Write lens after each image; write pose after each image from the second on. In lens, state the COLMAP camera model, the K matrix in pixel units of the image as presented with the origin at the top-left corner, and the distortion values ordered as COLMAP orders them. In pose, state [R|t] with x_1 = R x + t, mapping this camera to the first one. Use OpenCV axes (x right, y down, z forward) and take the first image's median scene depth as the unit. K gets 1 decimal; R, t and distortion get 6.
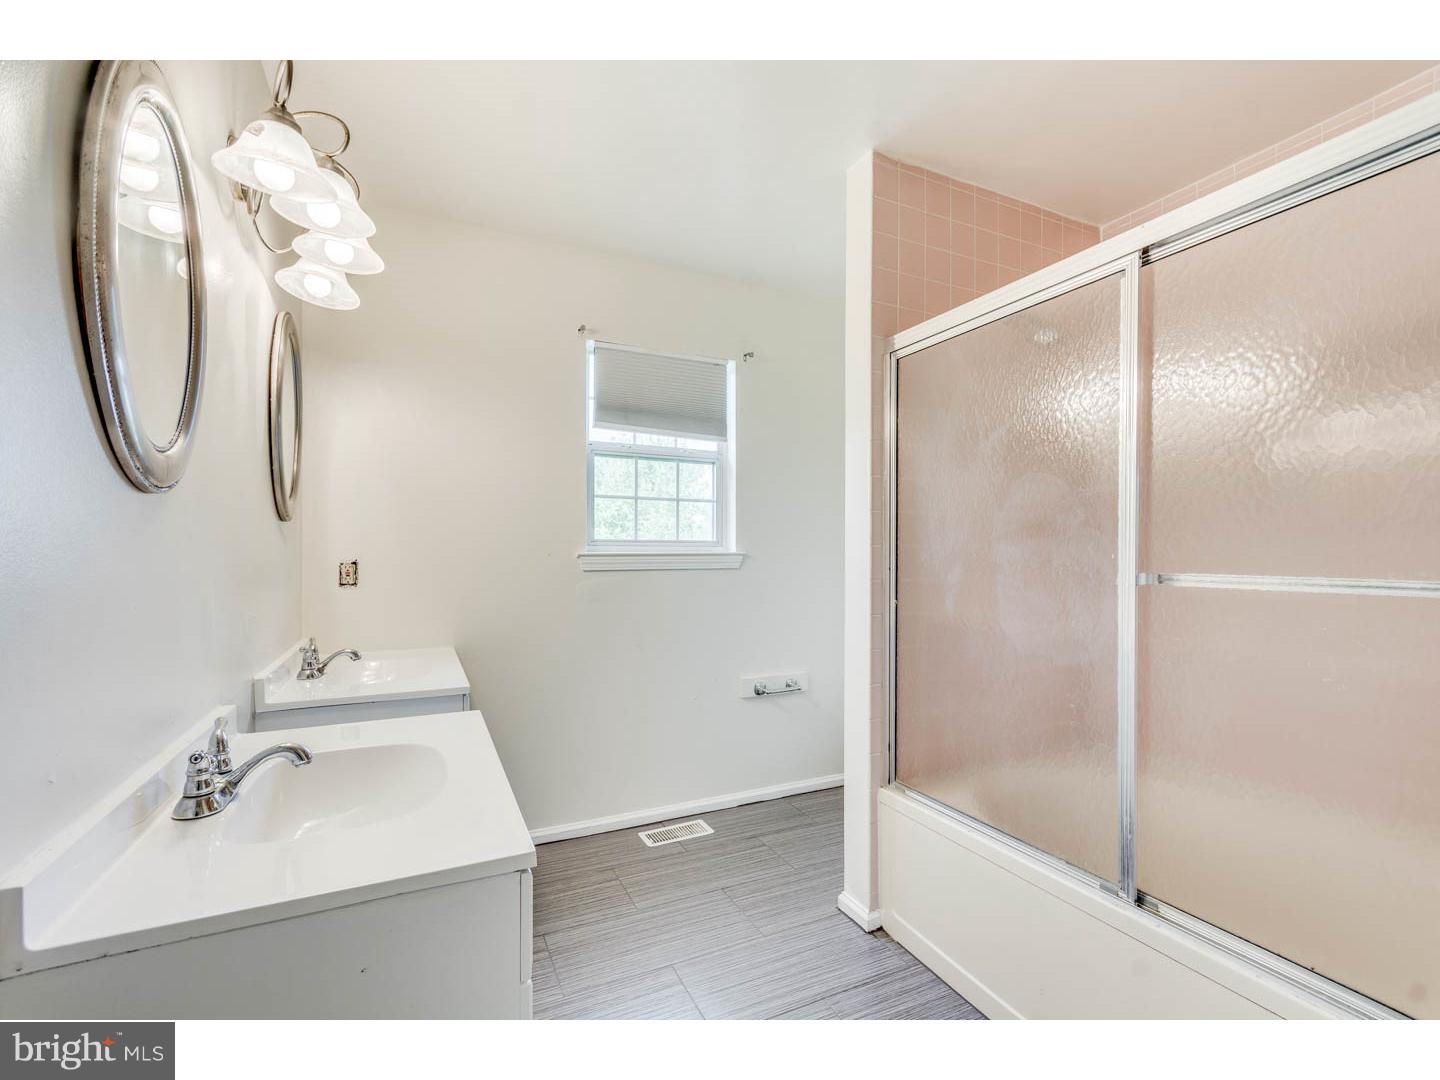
lens RADIAL K [[643.5, 0, 727.1], [0, 643.5, 540.1], [0, 0, 1]] dist [-0.001193, 0.010809]
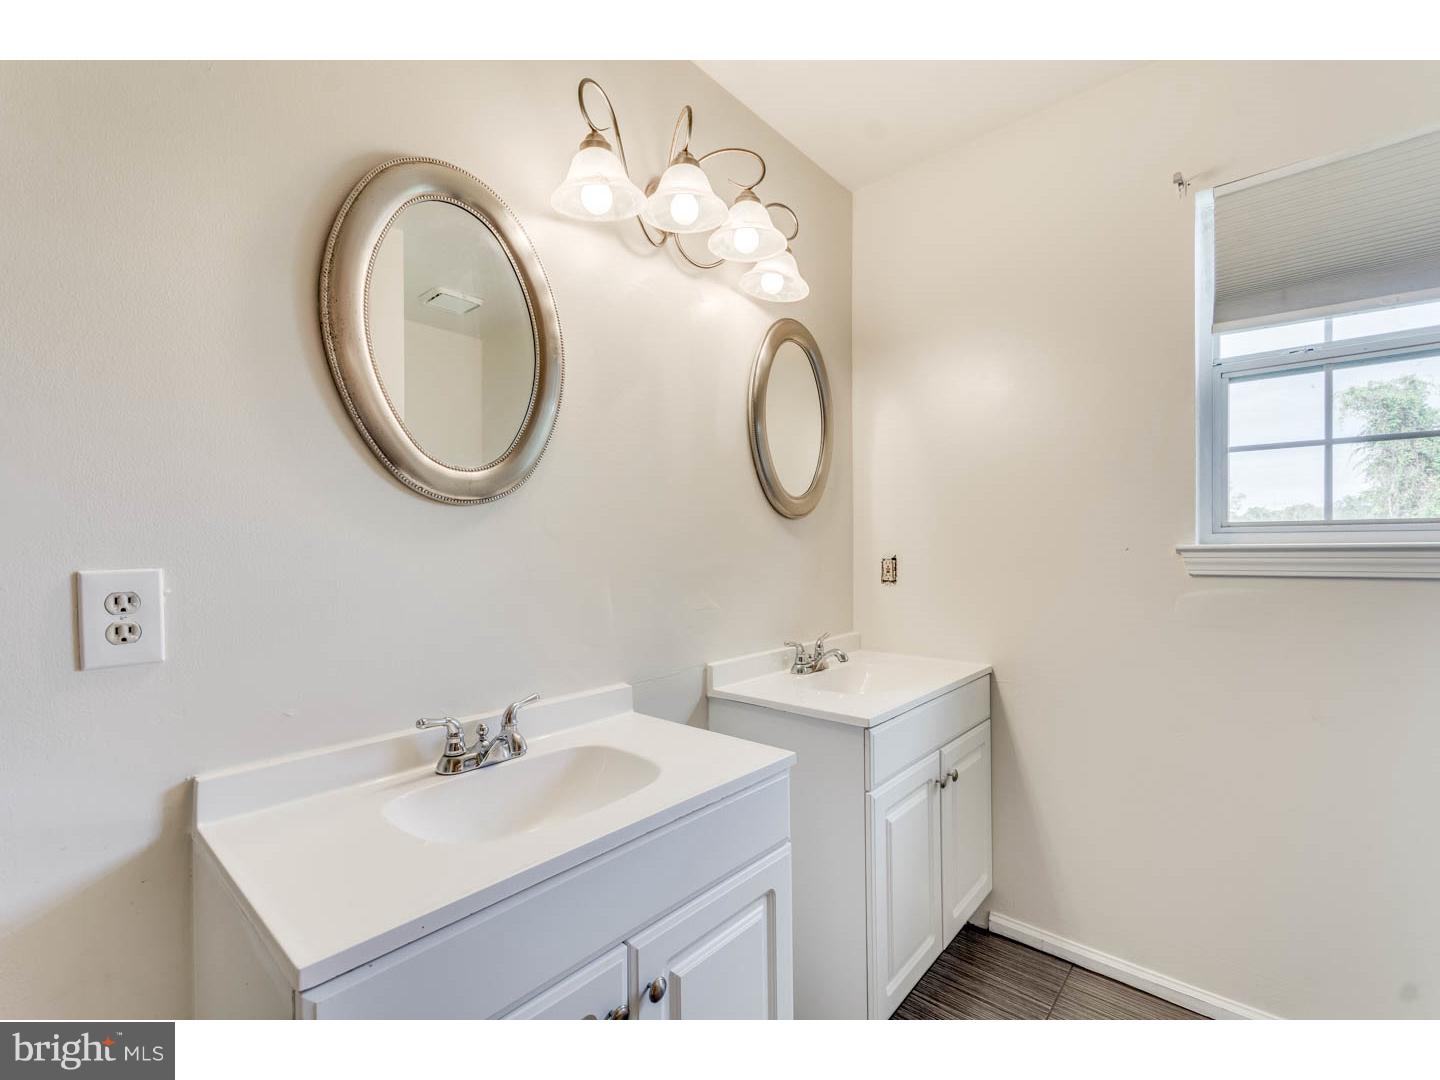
lens RADIAL K [[643.5, 0, 727.1], [0, 643.5, 540.1], [0, 0, 1]] dist [-0.001193, 0.010809]
pose [[0.380115, -0.014001, -0.924833, 0.205154], [0.029357, 0.999564, -0.003066, 0.003494], [0.924473, -0.025985, 0.380360, 0.415355]]
